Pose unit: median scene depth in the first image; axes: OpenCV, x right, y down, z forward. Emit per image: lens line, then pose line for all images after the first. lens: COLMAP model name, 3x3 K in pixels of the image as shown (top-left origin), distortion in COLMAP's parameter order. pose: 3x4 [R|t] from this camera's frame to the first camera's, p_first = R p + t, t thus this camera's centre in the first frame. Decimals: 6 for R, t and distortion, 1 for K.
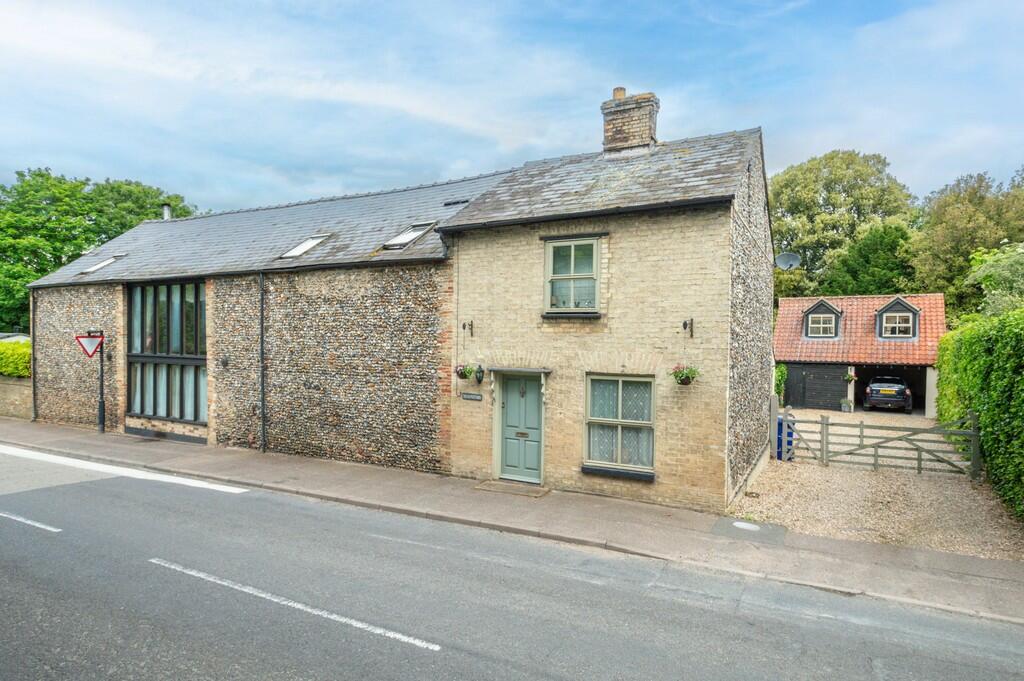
lens RADIAL K [[566.8, 0, 514.3], [0, 566.8, 348.0], [0, 0, 1]] dist [-0.006677, -0.000680]
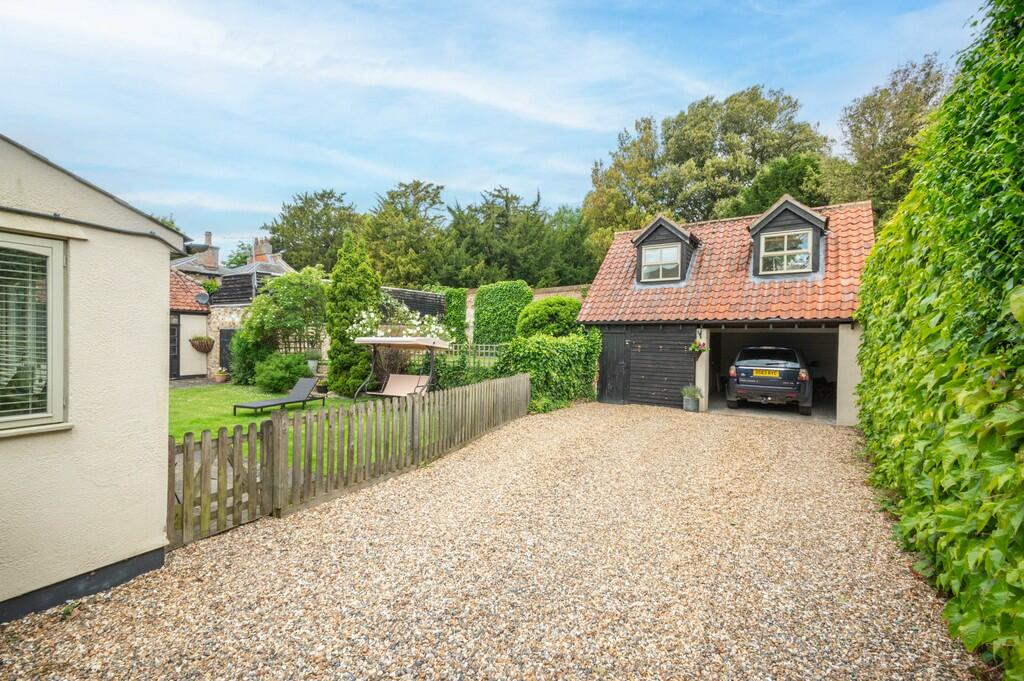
lens RADIAL K [[459.4, 0, 513.2], [0, 459.4, 343.5], [0, 0, 1]] dist [0.021626, -0.000890]
pose [[0.999980, 0.003732, 0.005202, 0.408104], [-0.003718, 0.999989, -0.002753, 0.049477], [-0.005212, 0.002734, 0.999983, 0.547351]]
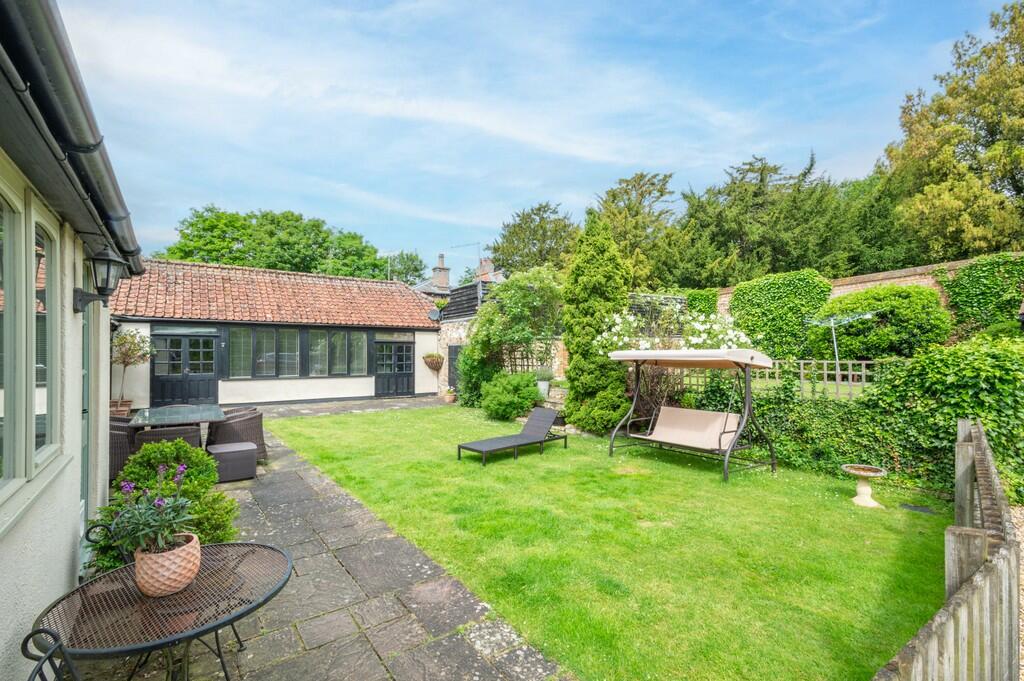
lens RADIAL K [[459.4, 0, 503.6], [0, 459.4, 349.7], [0, 0, 1]] dist [0.021626, -0.000890]
pose [[0.900207, -0.011802, -0.435303, 0.328744], [0.001623, 0.999717, -0.023748, 0.049173], [0.435460, 0.020671, 0.899971, 0.687202]]
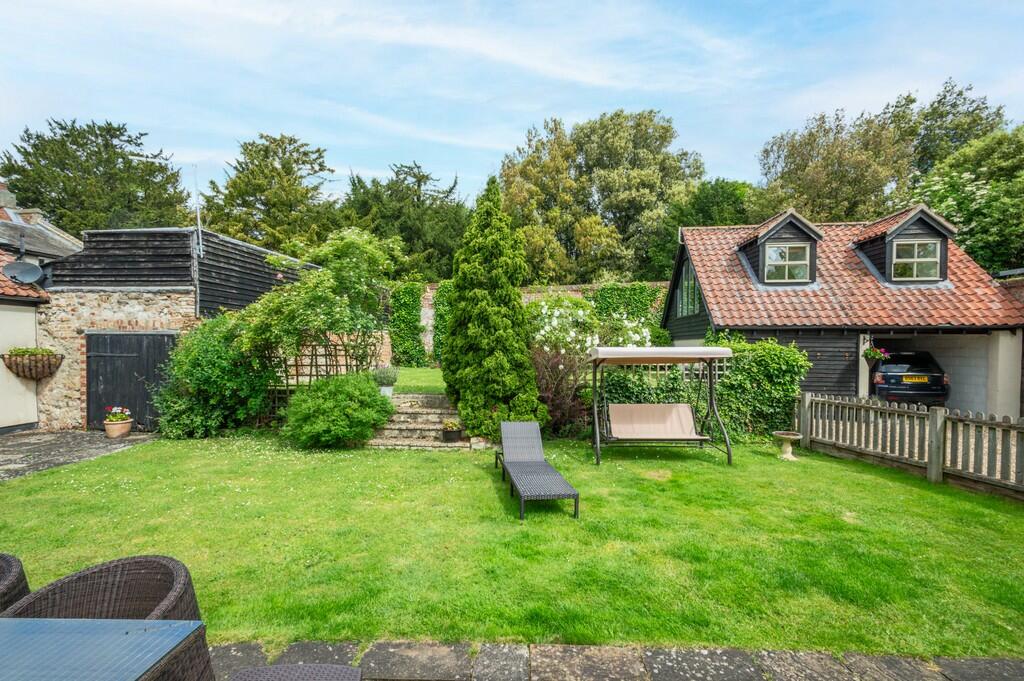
lens RADIAL K [[459.4, 0, 510.2], [0, 459.4, 345.2], [0, 0, 1]] dist [0.021626, -0.000890]
pose [[0.888359, -0.005858, 0.459111, 0.103520], [0.010457, 0.999917, -0.007474, 0.043019], [-0.459030, 0.011441, 0.888347, 0.766908]]
